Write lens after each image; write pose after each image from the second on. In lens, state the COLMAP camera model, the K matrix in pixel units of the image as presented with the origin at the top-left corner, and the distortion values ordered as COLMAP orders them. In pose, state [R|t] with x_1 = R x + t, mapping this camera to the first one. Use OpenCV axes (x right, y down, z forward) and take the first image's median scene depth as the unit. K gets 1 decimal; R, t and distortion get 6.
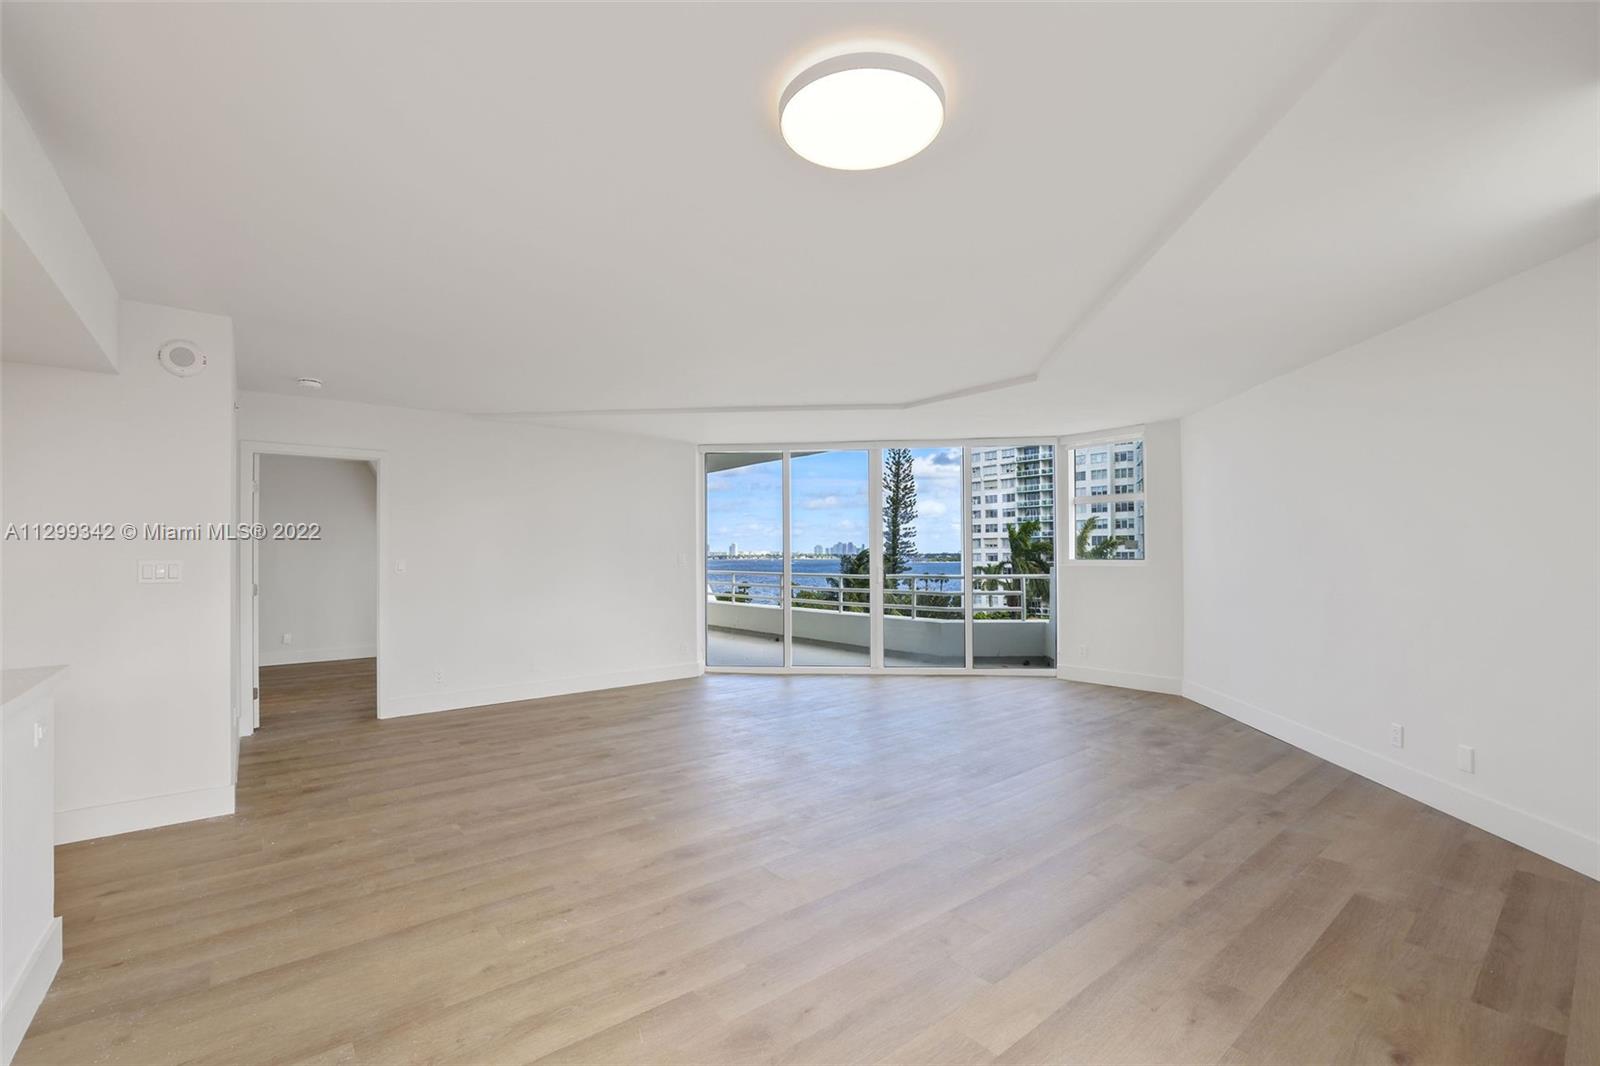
lens RADIAL K [[698.2, 0, 791.6], [0, 698.2, 544.7], [0, 0, 1]] dist [-0.051549, 0.018255]
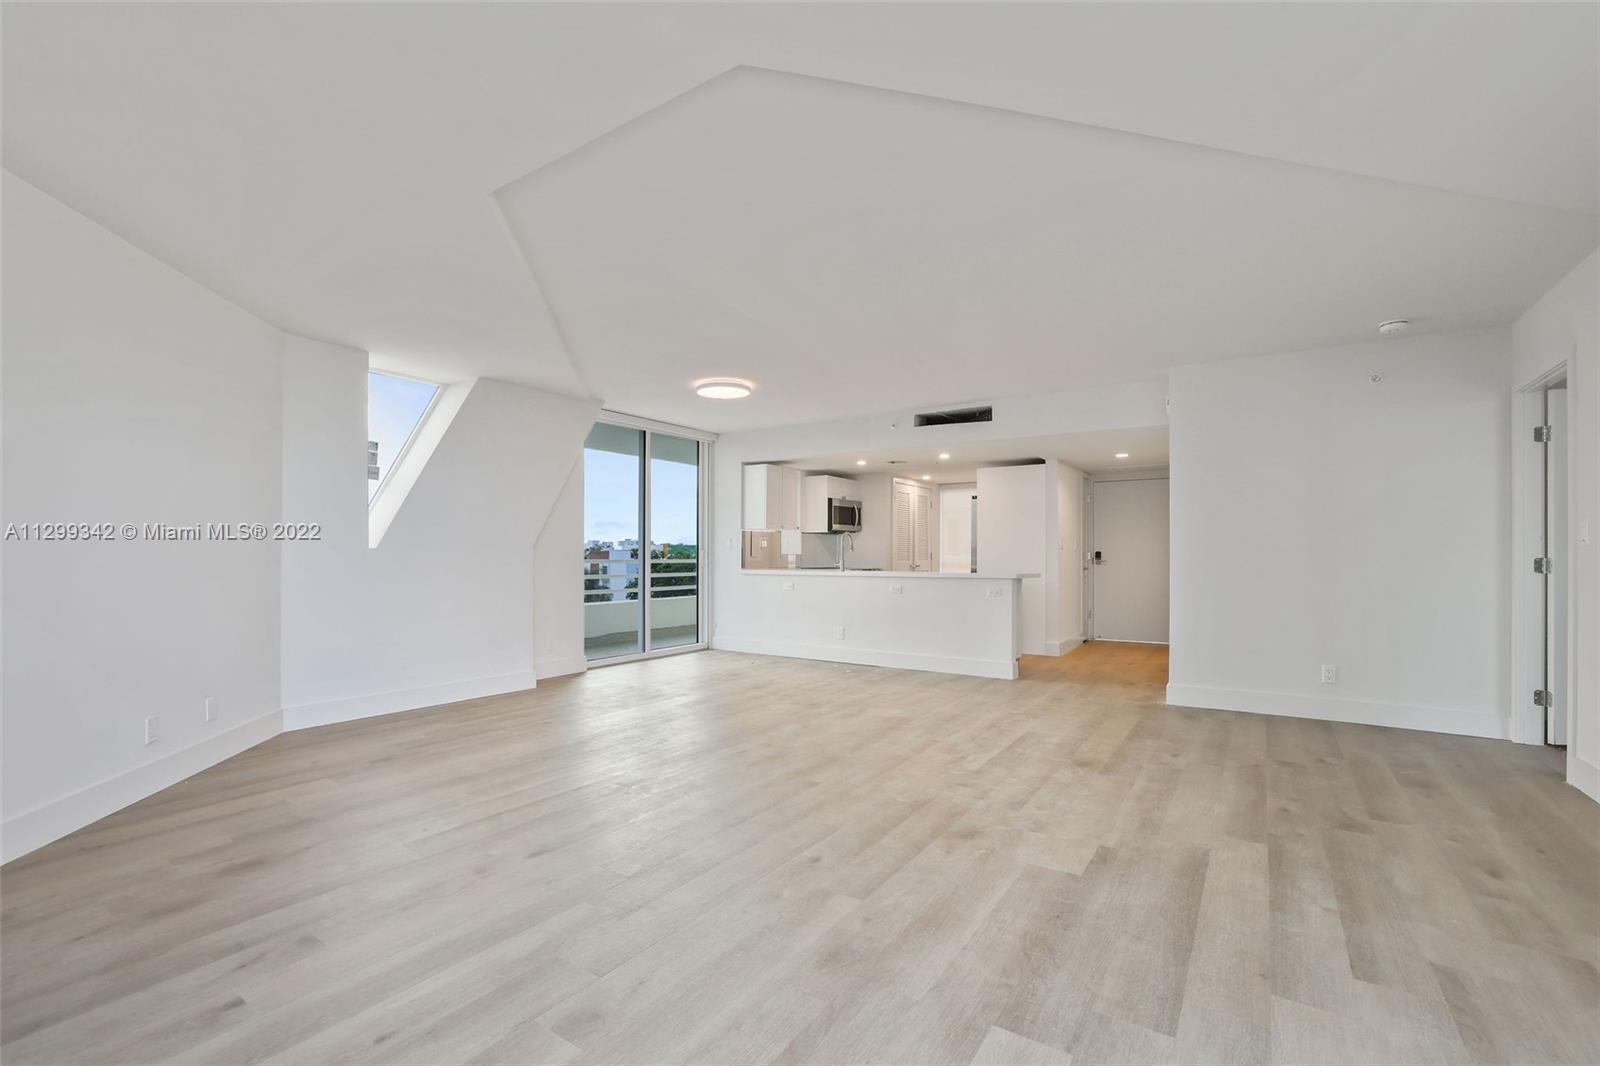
lens RADIAL K [[680.9, 0, 818.1], [0, 680.9, 553.8], [0, 0, 1]] dist [-0.058129, 0.000000]
pose [[-0.945948, 0.003586, -0.324299, 0.196169], [0.008257, 0.999881, -0.013027, 0.042089], [0.324214, -0.015000, -0.945865, 1.134149]]
